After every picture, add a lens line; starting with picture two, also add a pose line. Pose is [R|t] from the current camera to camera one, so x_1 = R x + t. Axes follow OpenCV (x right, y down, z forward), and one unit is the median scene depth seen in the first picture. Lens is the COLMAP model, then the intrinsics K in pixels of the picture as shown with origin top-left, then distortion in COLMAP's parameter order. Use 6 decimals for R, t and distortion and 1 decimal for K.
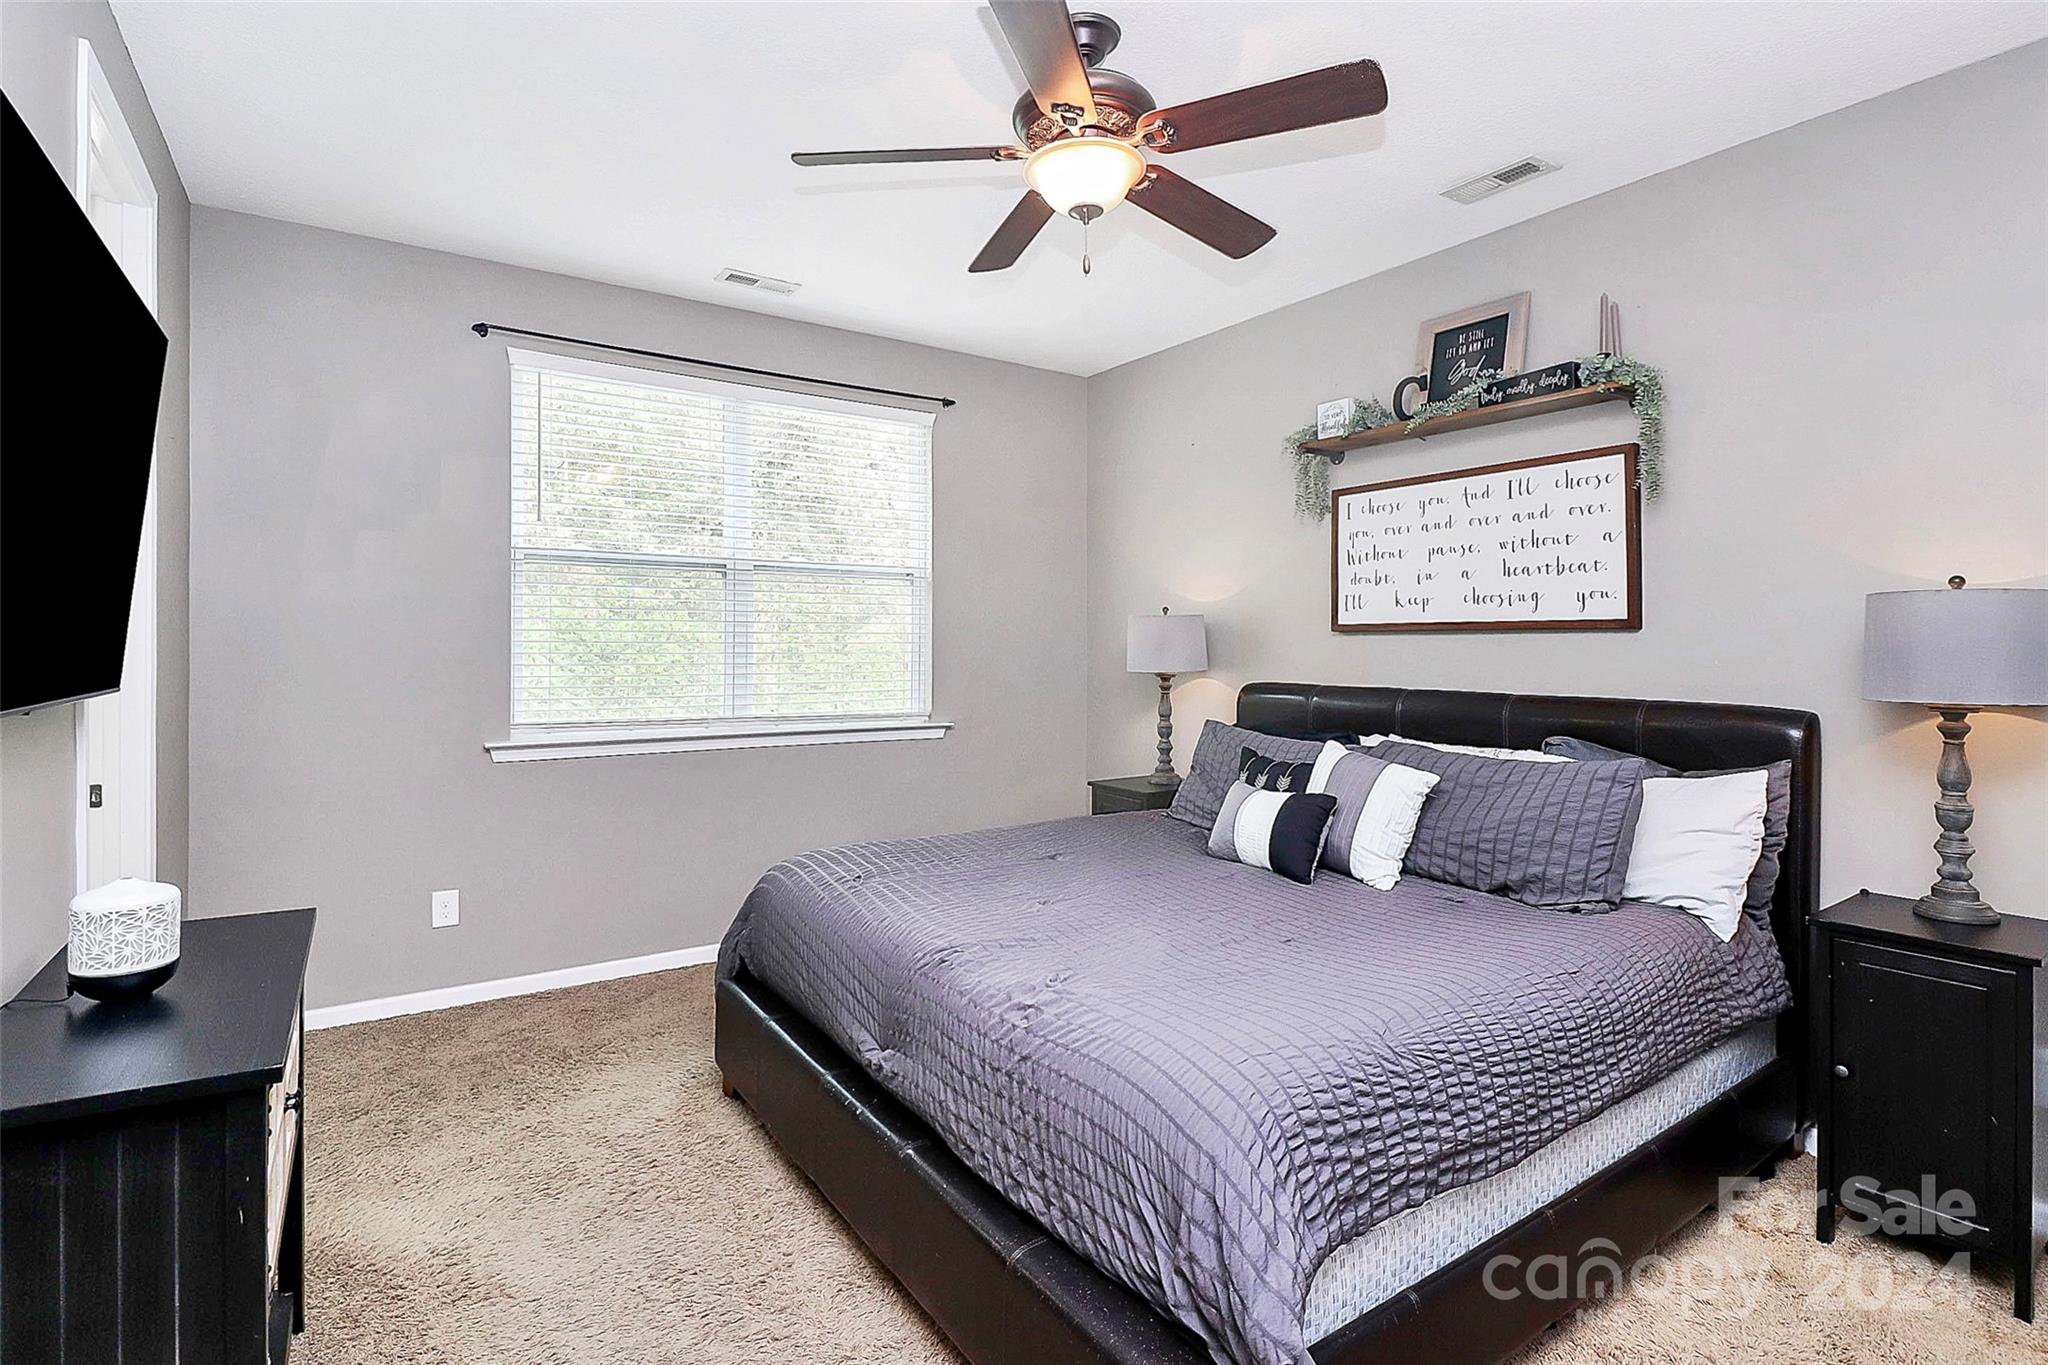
lens RADIAL K [[965.2, 0, 1036.0], [0, 965.2, 660.9], [0, 0, 1]] dist [-0.002741, -0.012225]
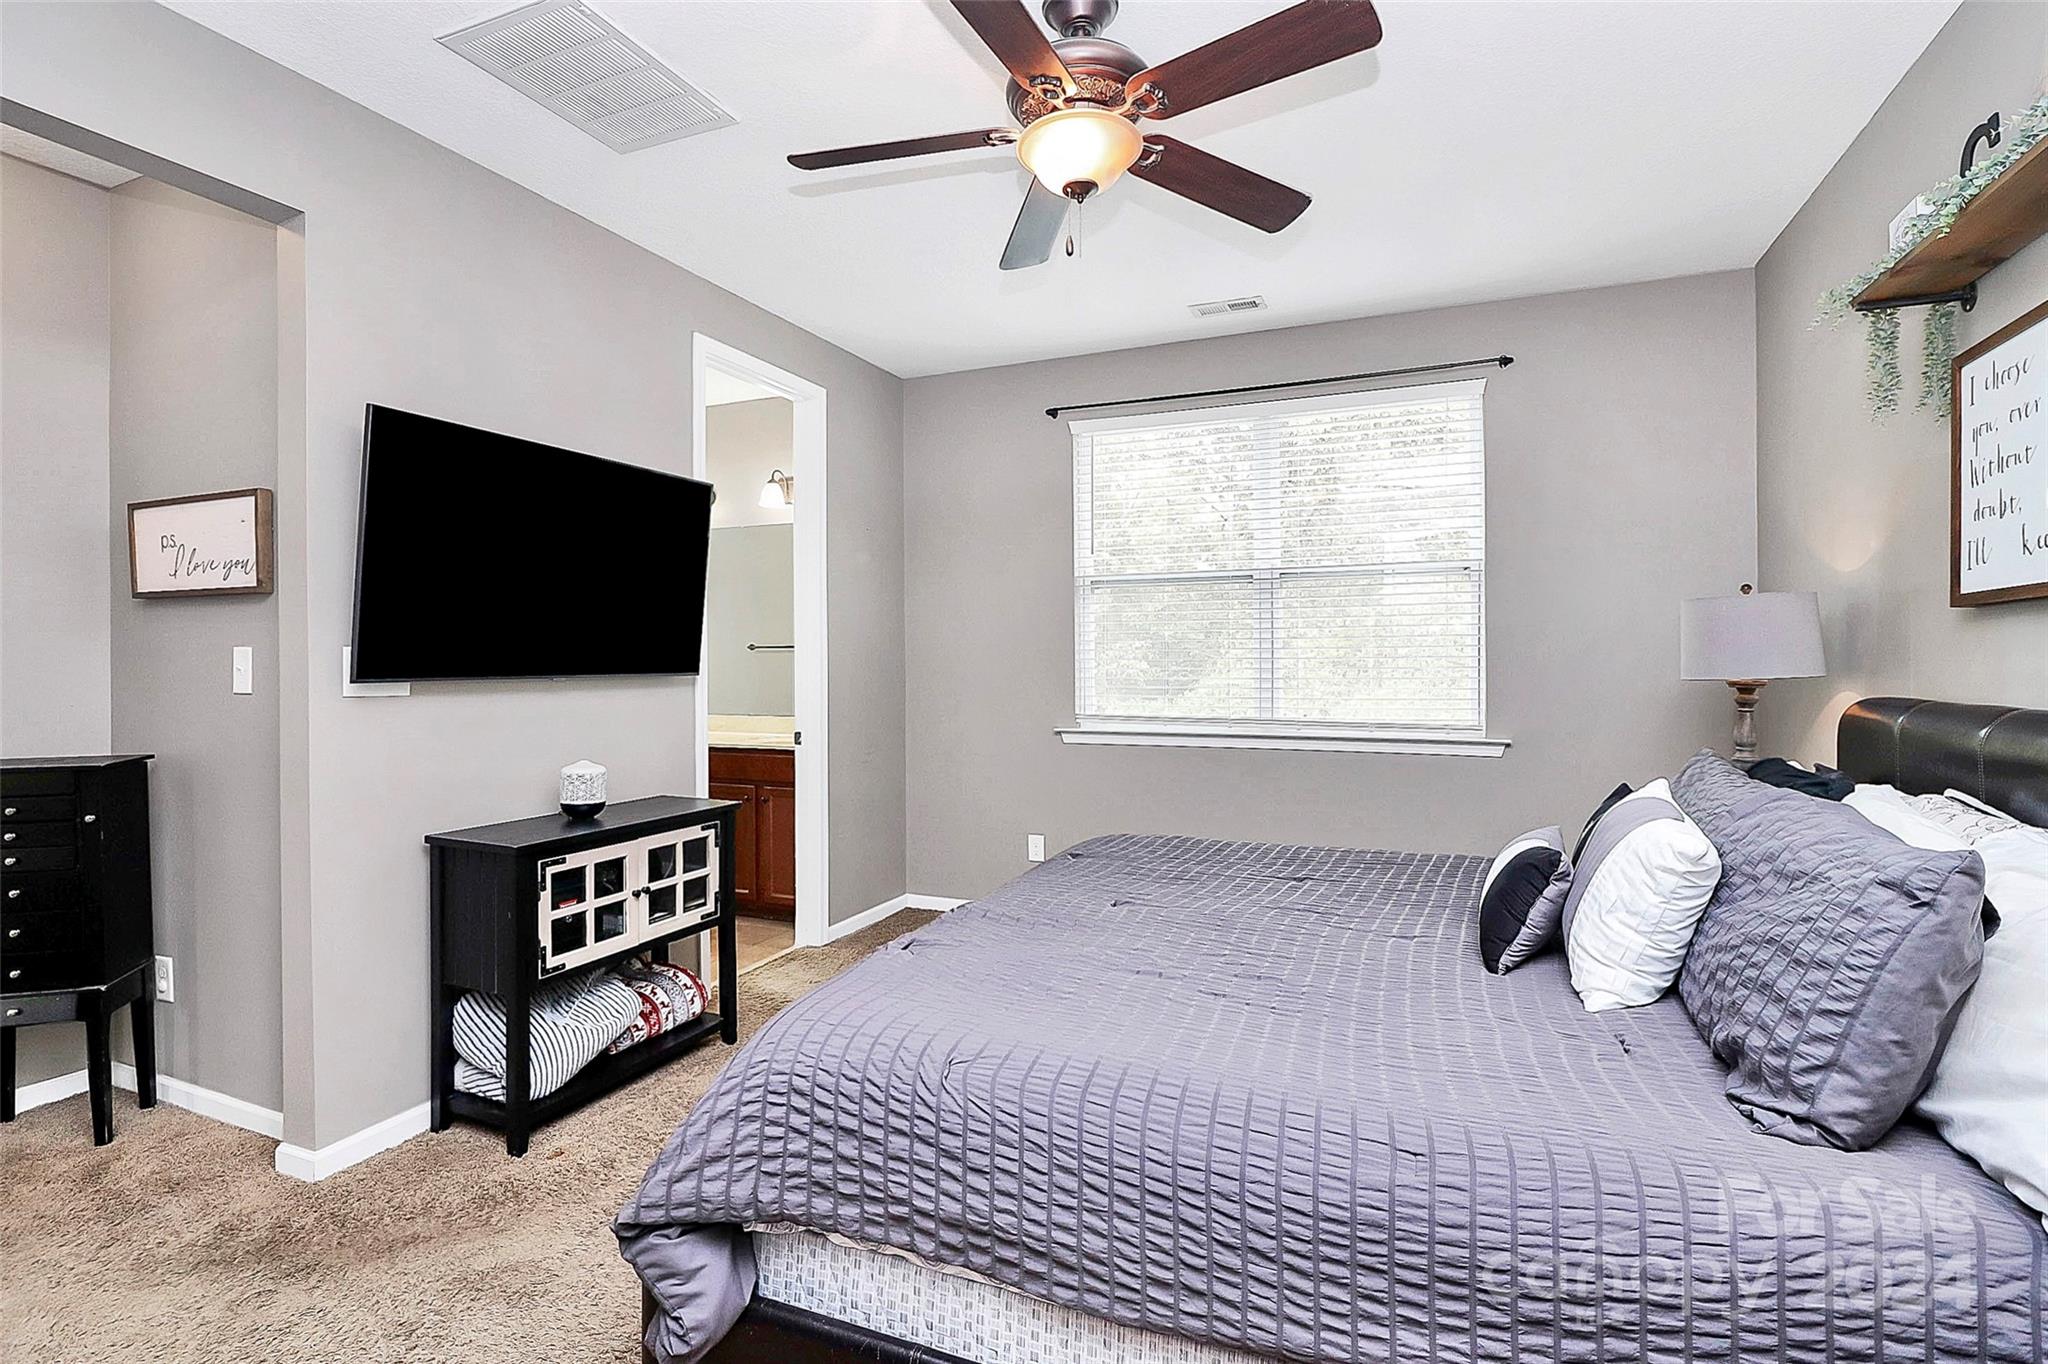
lens RADIAL K [[965.2, 0, 1045.7], [0, 965.2, 677.9], [0, 0, 1]] dist [-0.002741, -0.012225]
pose [[0.553737, 0.005494, -0.832674, 0.778537], [-0.005297, 0.999981, 0.003075, 0.020289], [0.832675, 0.002708, 0.553755, 0.392817]]
